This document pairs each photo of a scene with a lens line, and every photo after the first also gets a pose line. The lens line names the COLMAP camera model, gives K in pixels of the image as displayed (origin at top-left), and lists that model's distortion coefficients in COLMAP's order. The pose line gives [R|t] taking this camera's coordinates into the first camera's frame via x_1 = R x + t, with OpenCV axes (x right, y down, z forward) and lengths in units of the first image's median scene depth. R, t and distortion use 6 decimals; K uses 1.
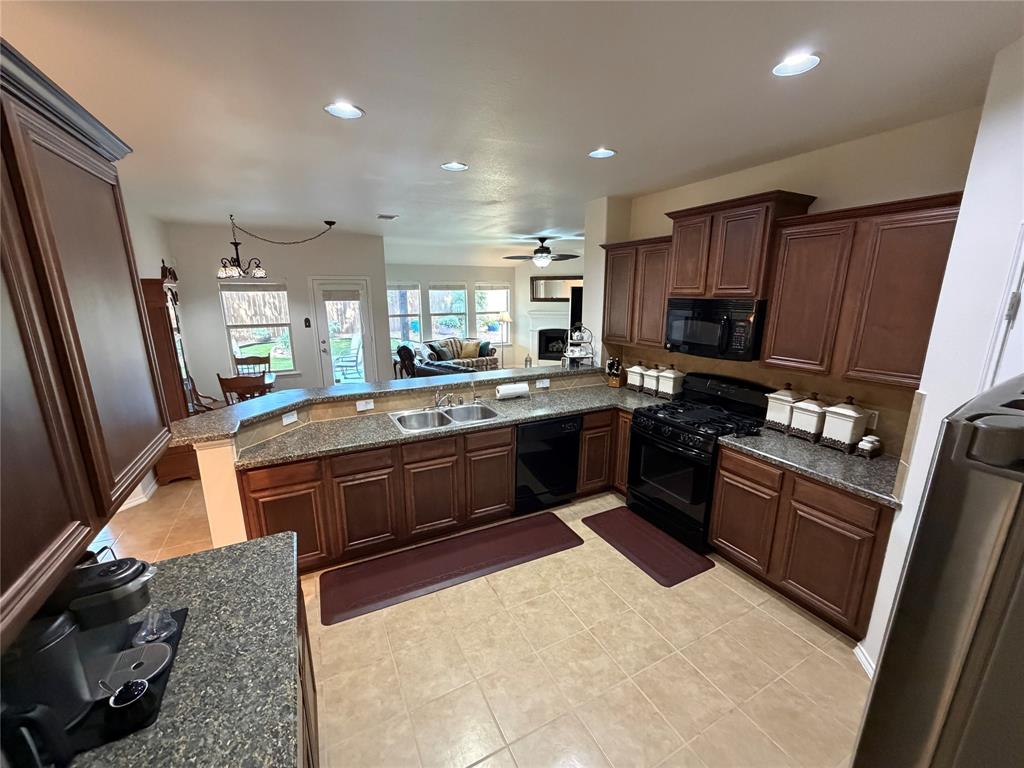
lens RADIAL K [[407.2, 0, 511.7], [0, 407.2, 387.5], [0, 0, 1]] dist [0.000032, -0.000111]
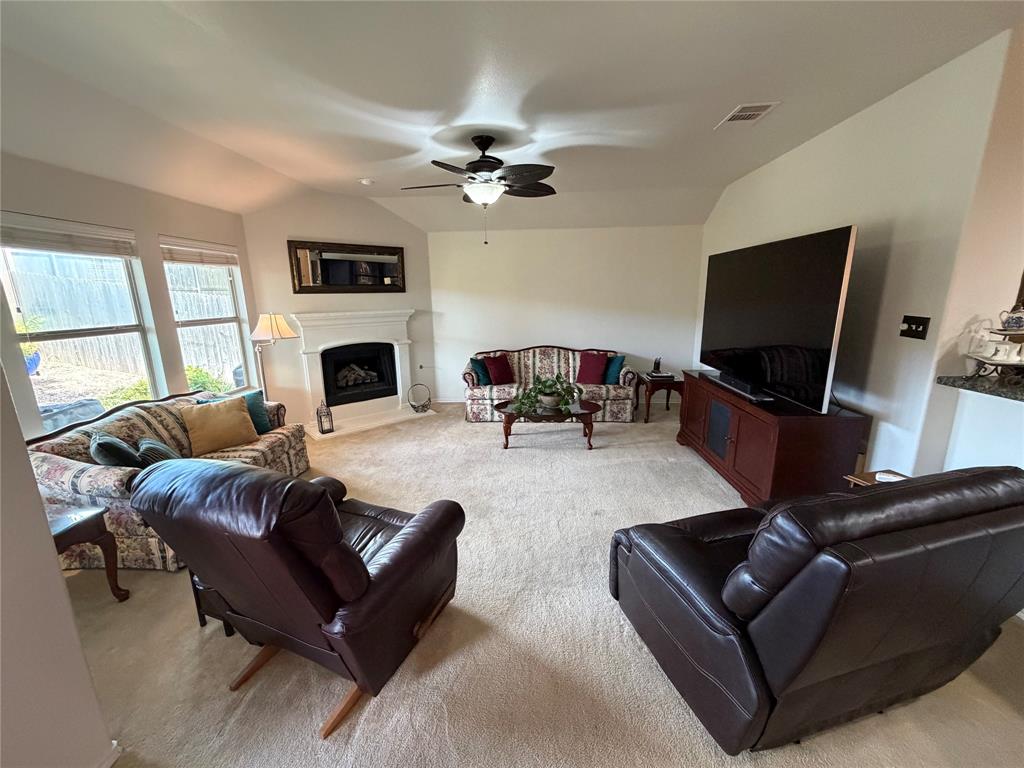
lens RADIAL K [[407.2, 0, 509.2], [0, 407.2, 382.2], [0, 0, 1]] dist [0.000032, -0.000111]
pose [[0.514131, -0.186250, 0.837246, -0.621581], [0.213181, 0.973256, 0.085597, -0.248785], [-0.830797, 0.134476, 0.540086, 1.402996]]
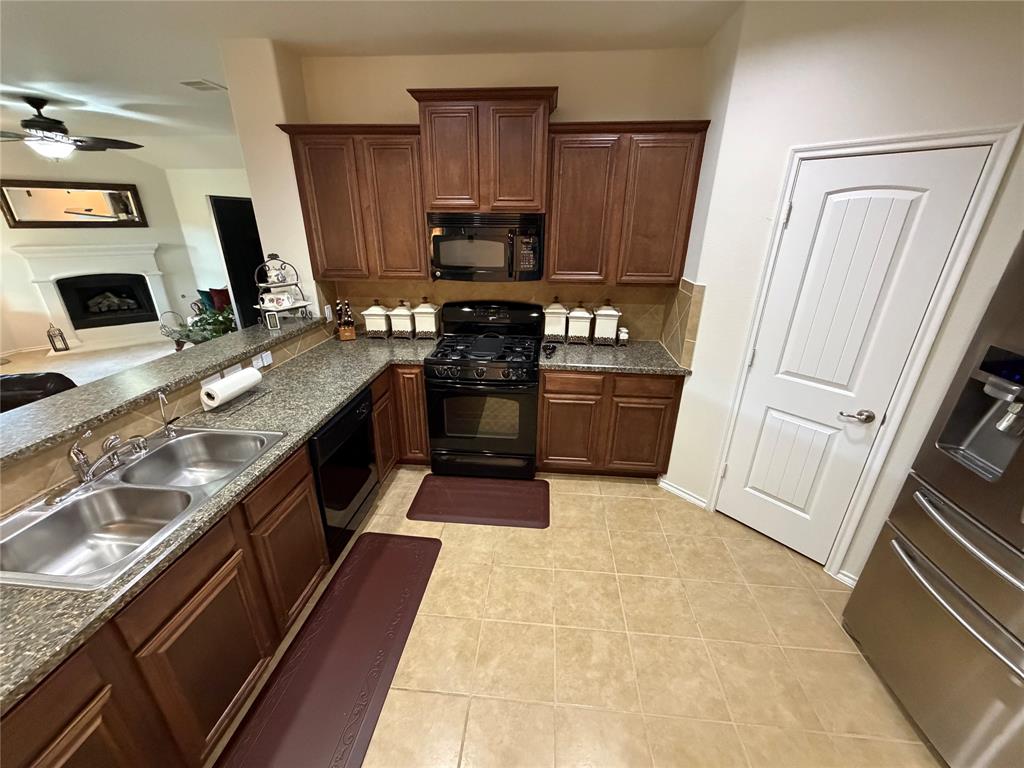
lens RADIAL K [[407.2, 0, 507.8], [0, 407.2, 385.2], [0, 0, 1]] dist [0.000032, -0.000111]
pose [[0.537507, -0.313152, 0.782957, -0.224956], [0.186691, 0.949640, 0.251654, -0.061820], [-0.822333, 0.010905, 0.568901, 0.372613]]
